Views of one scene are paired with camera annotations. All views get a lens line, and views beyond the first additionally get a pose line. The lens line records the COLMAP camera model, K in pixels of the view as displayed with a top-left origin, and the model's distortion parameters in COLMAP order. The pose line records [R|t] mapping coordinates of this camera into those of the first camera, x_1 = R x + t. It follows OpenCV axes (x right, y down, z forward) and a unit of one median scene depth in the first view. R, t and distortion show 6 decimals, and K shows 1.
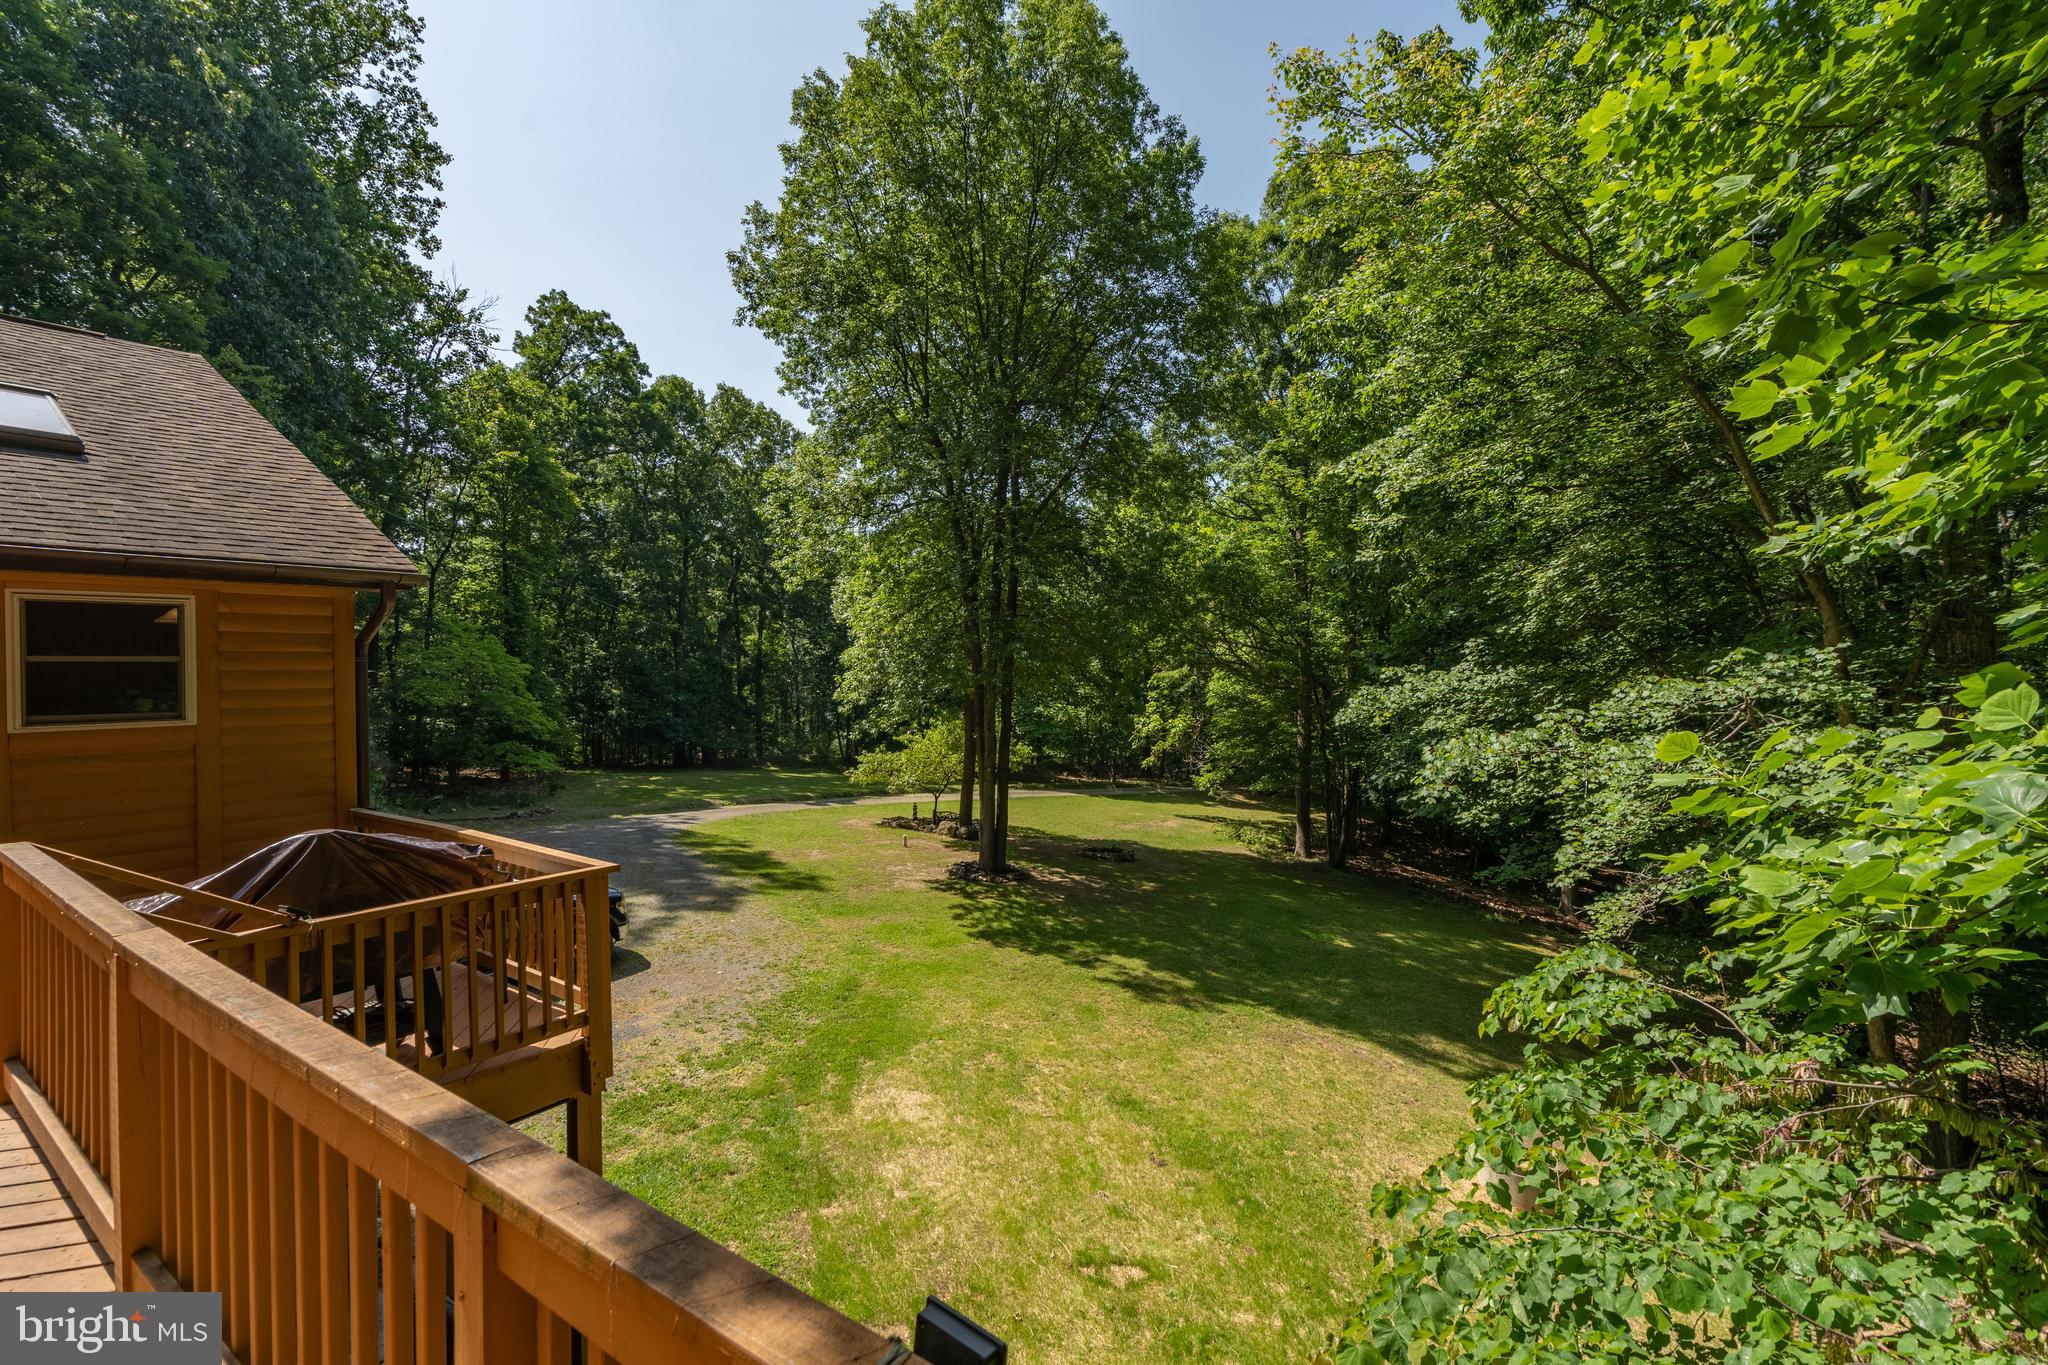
lens RADIAL K [[949.3, 0, 1022.6], [0, 949.3, 679.5], [0, 0, 1]] dist [0.011177, -0.000145]
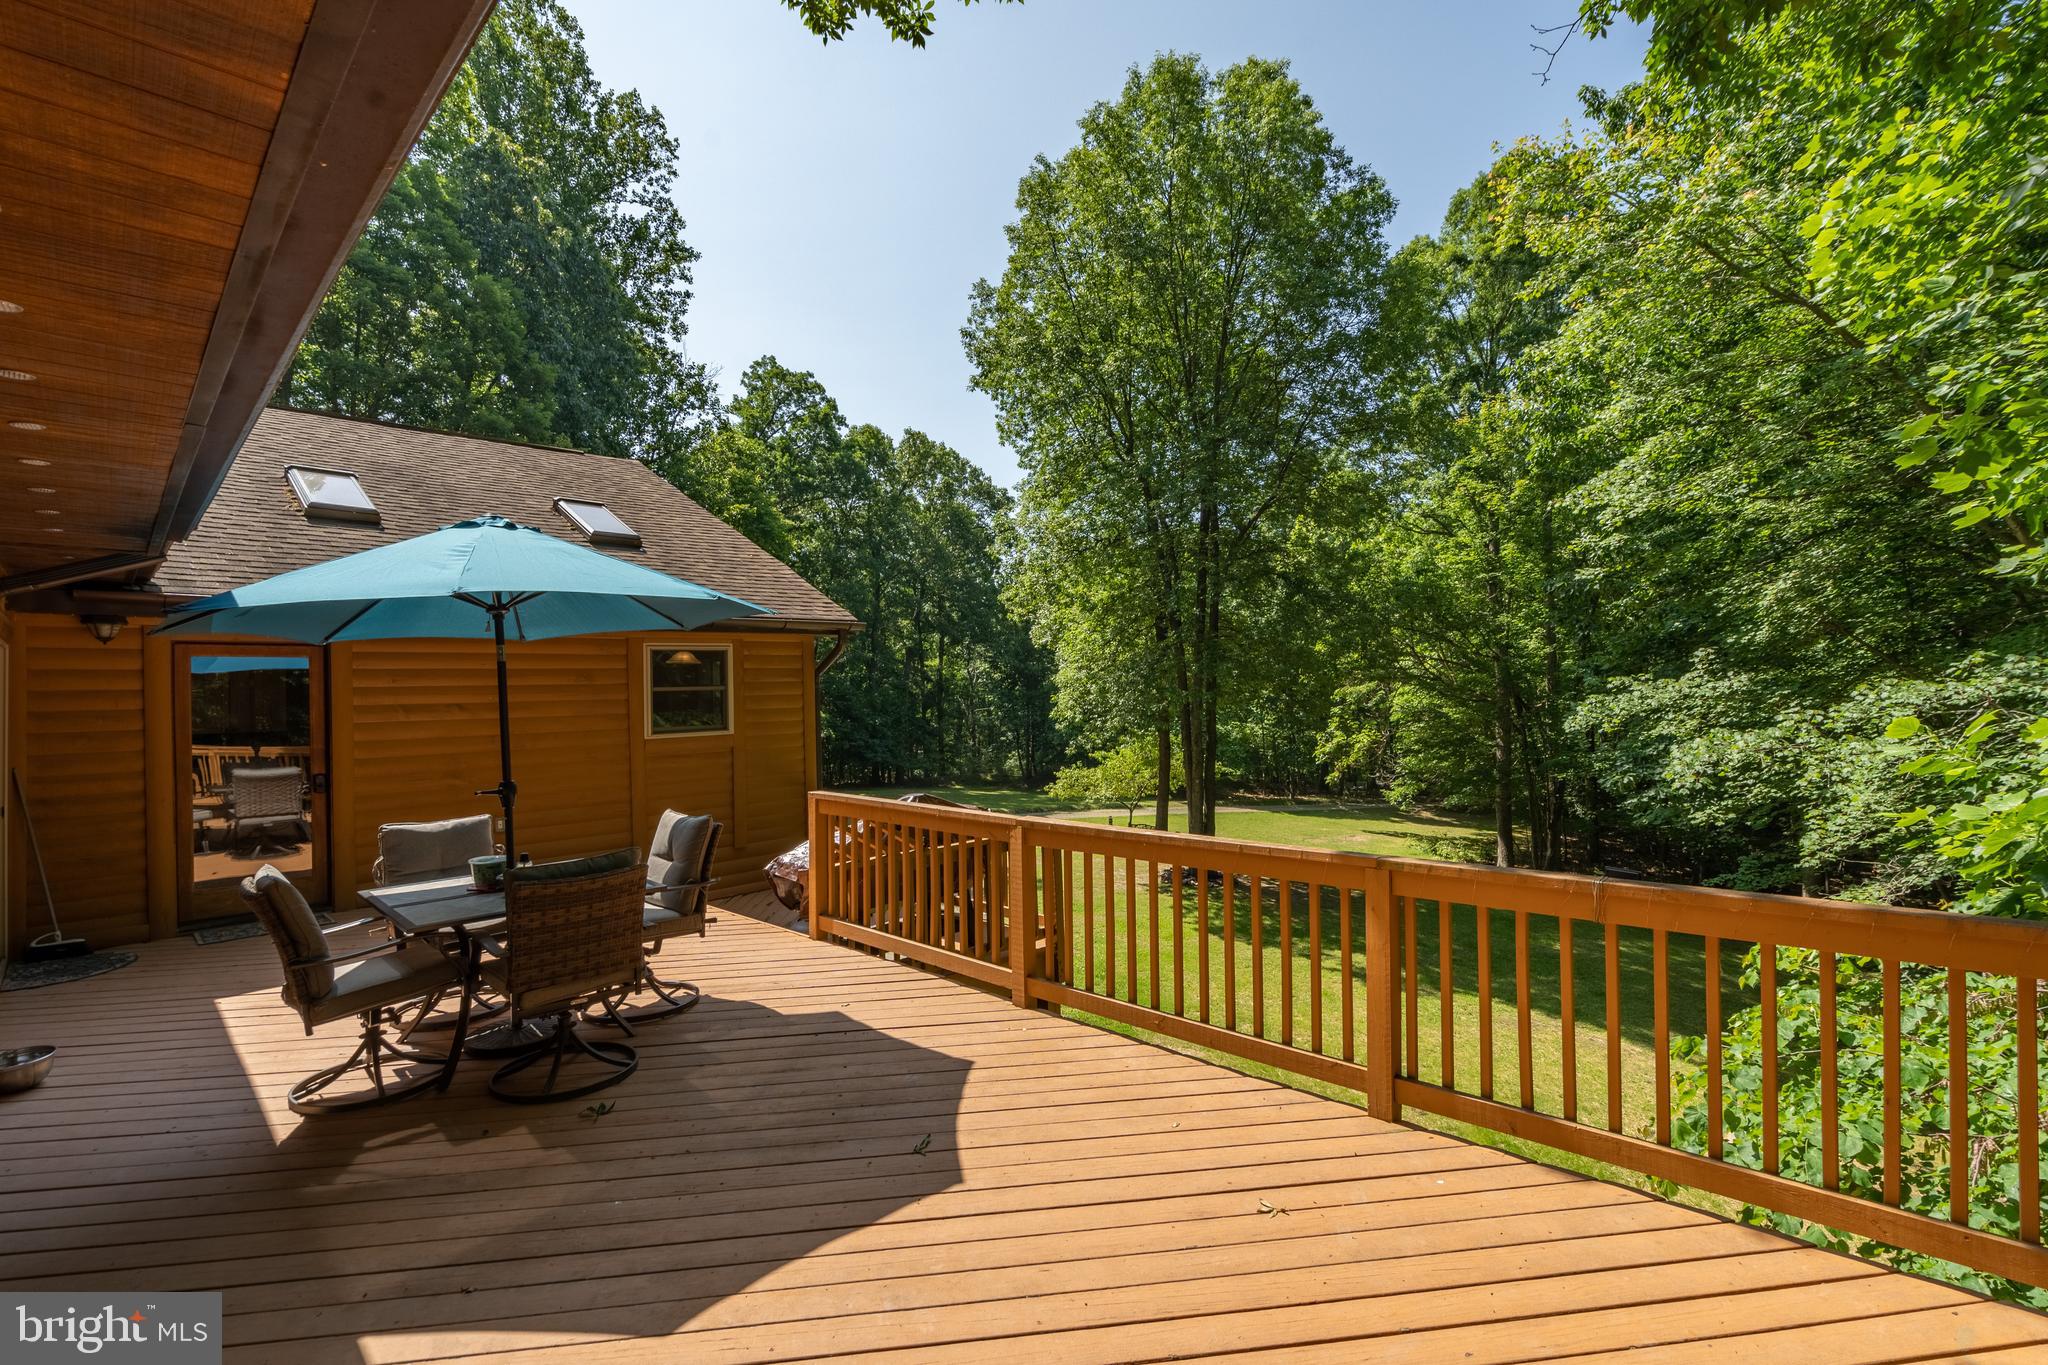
lens RADIAL K [[949.3, 0, 1026.0], [0, 949.3, 677.8], [0, 0, 1]] dist [0.011177, -0.000145]
pose [[0.987442, -0.021885, -0.156457, -0.055011], [0.018178, 0.999520, -0.025088, 0.001679], [0.156931, 0.021929, 0.987366, -0.088784]]
